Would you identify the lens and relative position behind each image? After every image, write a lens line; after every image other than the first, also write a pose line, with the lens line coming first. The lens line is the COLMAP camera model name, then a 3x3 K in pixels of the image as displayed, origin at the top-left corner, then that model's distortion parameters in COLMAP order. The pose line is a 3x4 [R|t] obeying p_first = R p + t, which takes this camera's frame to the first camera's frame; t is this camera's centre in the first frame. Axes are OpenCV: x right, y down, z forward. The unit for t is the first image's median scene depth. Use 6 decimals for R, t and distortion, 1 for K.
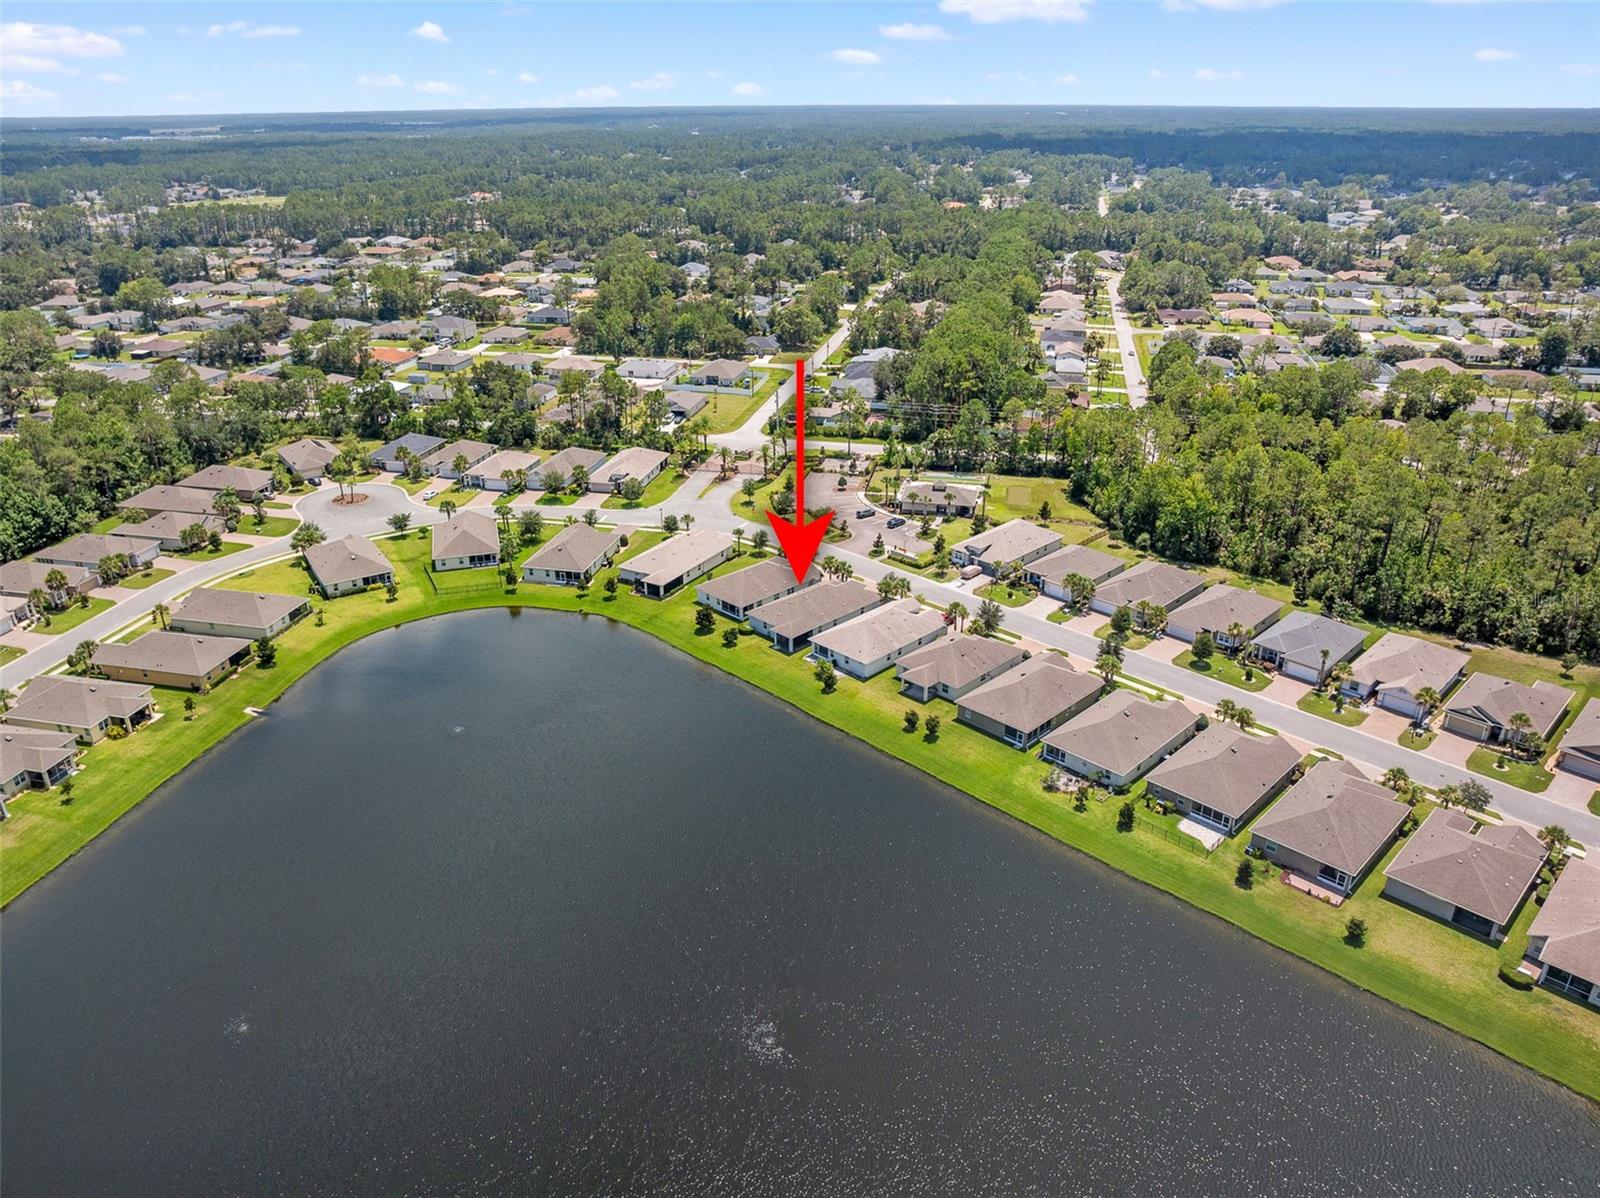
lens RADIAL K [[1125.9, 0, 799.8], [0, 1125.9, 606.9], [0, 0, 1]] dist [-0.009899, -0.003971]
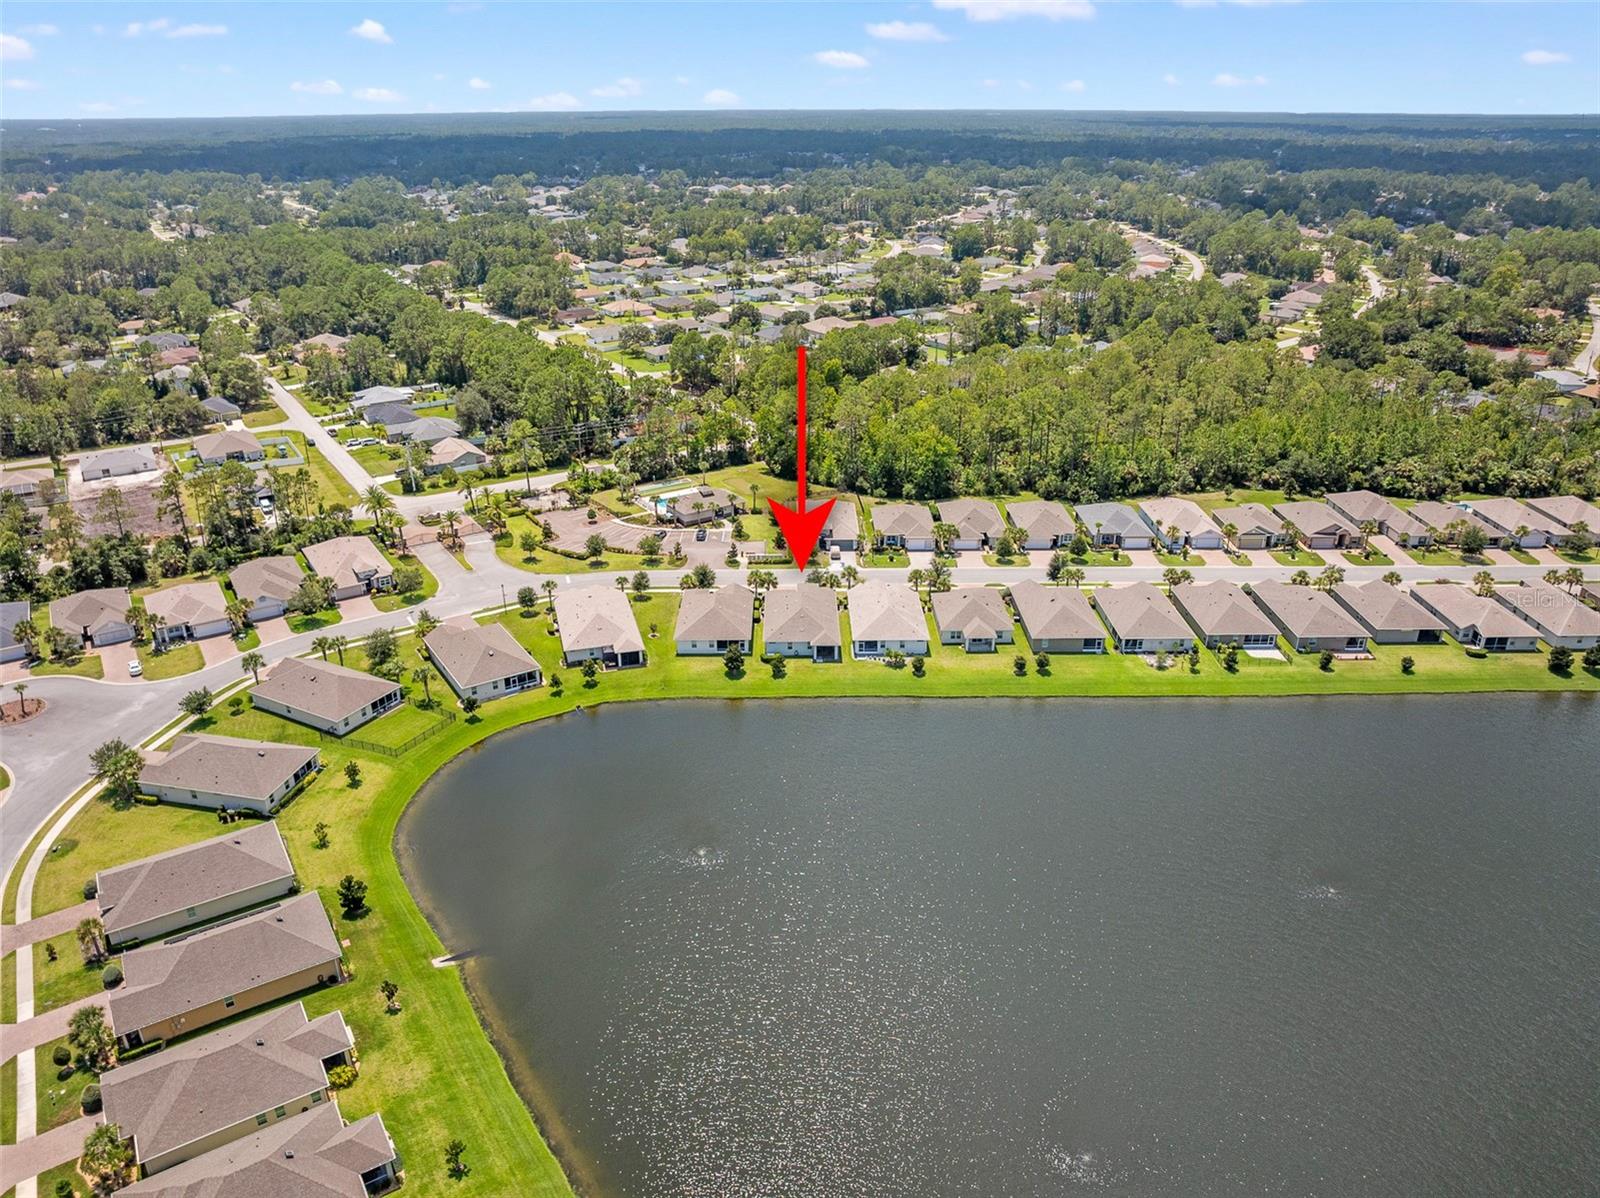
lens RADIAL K [[1118.3, 0, 799.2], [0, 1118.3, 590.1], [0, 0, 1]] dist [-0.033875, -0.007294]
pose [[0.697892, -0.282841, 0.657987, -0.742922], [0.293816, 0.950915, 0.097123, -0.139711], [-0.653160, 0.125546, 0.746739, 0.288485]]
